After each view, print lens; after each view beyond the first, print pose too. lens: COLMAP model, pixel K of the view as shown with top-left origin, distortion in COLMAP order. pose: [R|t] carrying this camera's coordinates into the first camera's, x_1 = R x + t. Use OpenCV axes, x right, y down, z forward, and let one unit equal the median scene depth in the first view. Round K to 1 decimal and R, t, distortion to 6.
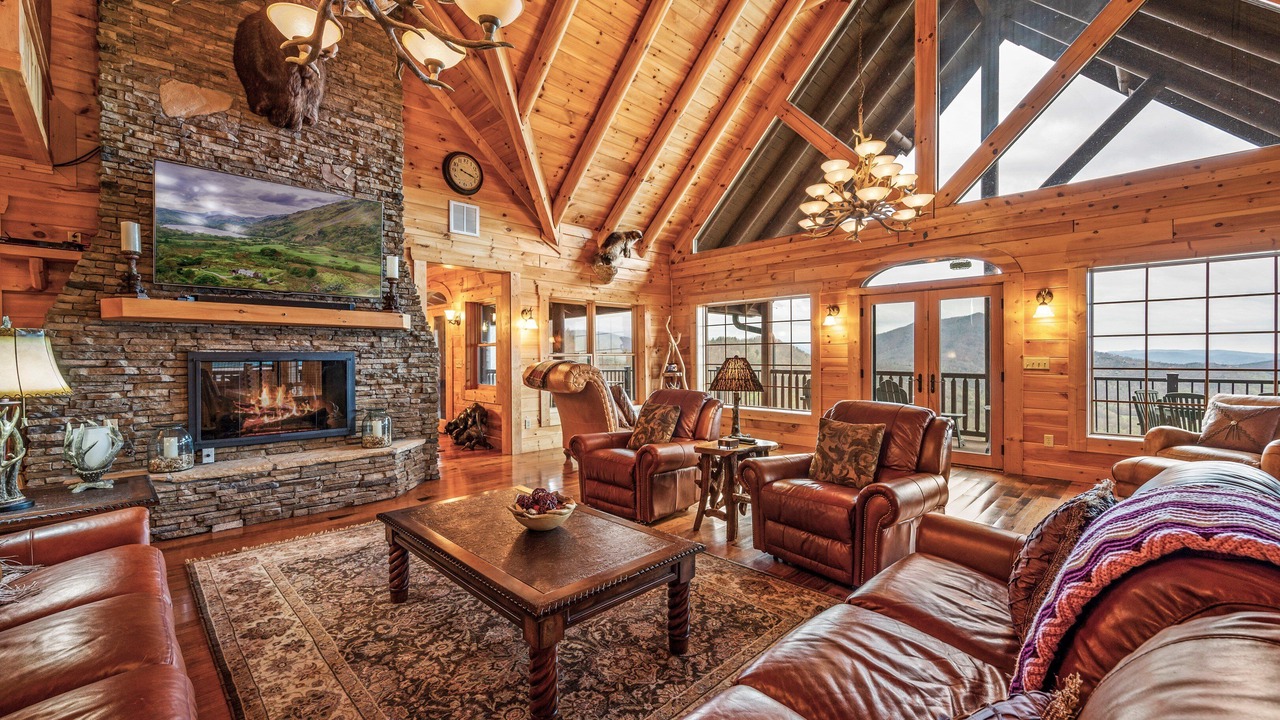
lens RADIAL K [[523.0, 0, 640.0], [0, 523.0, 360.0], [0, 0, 1]] dist [-0.001029, 0.000341]
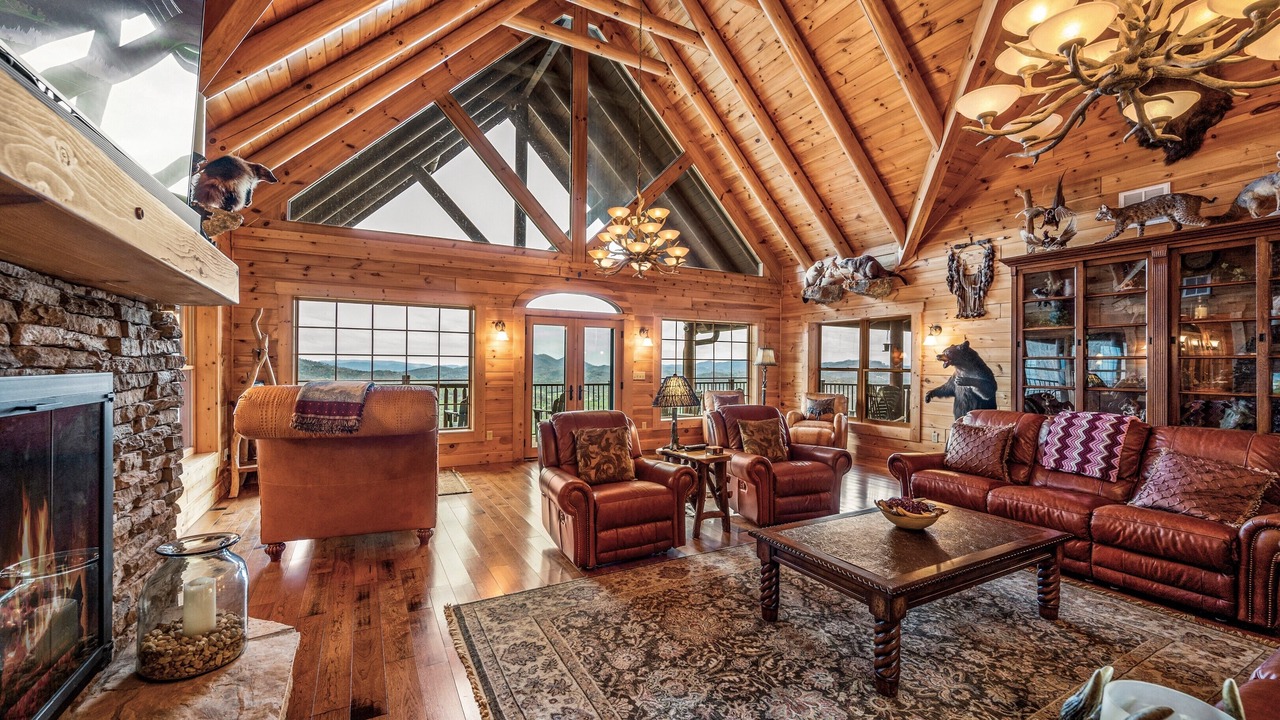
lens RADIAL K [[512.5, 0, 647.6], [0, 512.5, 357.2], [0, 0, 1]] dist [0.000085, -0.000023]
pose [[0.255700, 0.027863, 0.966355, -0.582568], [0.006587, 0.999511, -0.030562, -0.001544], [-0.966734, 0.014180, 0.255391, 0.519880]]
